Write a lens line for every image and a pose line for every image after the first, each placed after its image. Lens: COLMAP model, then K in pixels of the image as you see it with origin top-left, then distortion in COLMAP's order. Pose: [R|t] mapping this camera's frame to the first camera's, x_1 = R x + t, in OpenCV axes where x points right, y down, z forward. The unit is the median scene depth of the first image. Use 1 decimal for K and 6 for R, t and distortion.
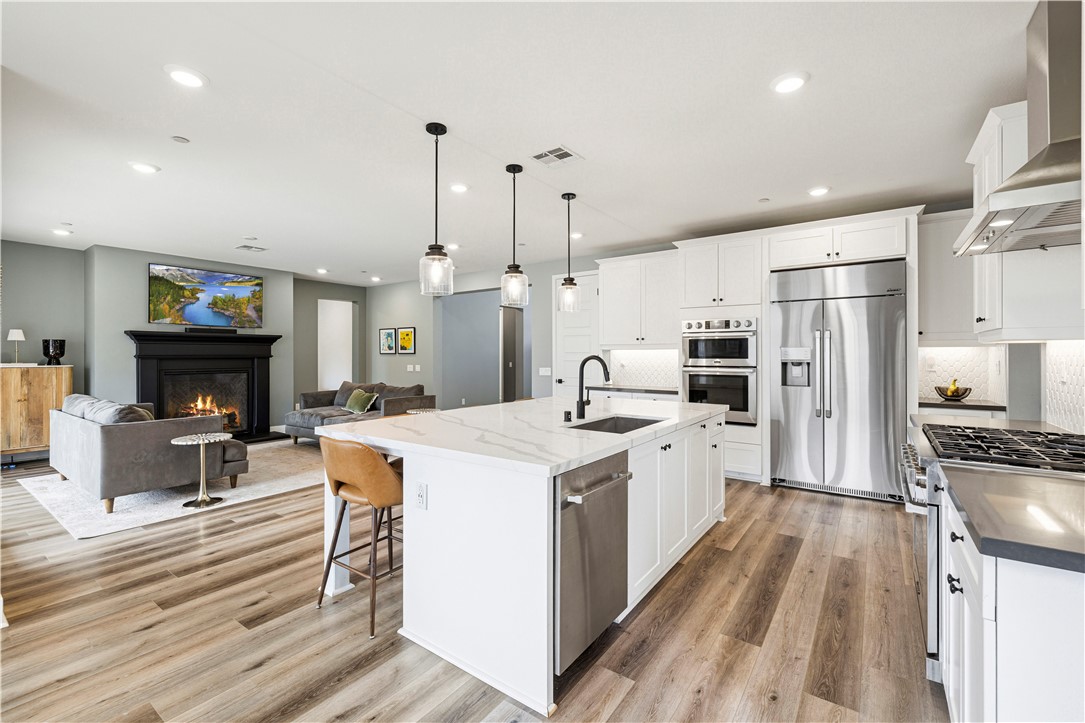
lens RADIAL K [[472.1, 0, 533.7], [0, 472.1, 359.6], [0, 0, 1]] dist [0.003570, 0.000295]
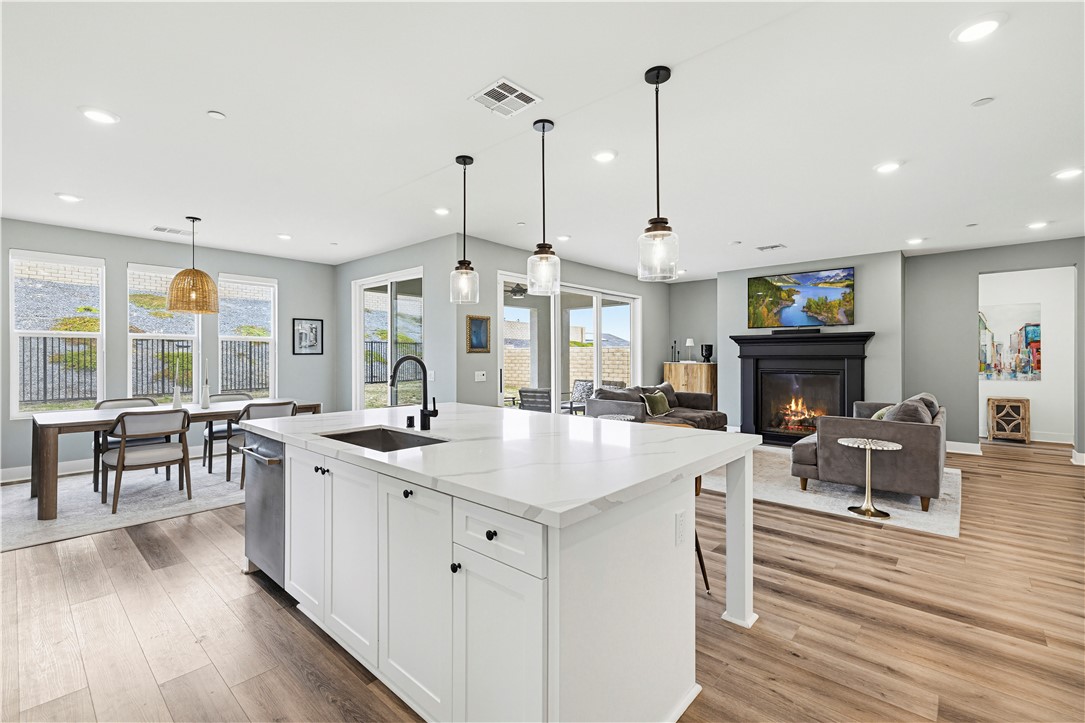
lens RADIAL K [[472.1, 0, 533.7], [0, 472.1, 359.6], [0, 0, 1]] dist [0.003570, 0.000295]
pose [[-0.099585, 0.008225, -0.994995, 0.475320], [-0.010050, 0.999907, 0.009272, -0.005604], [0.994978, 0.010923, -0.099493, 0.658820]]
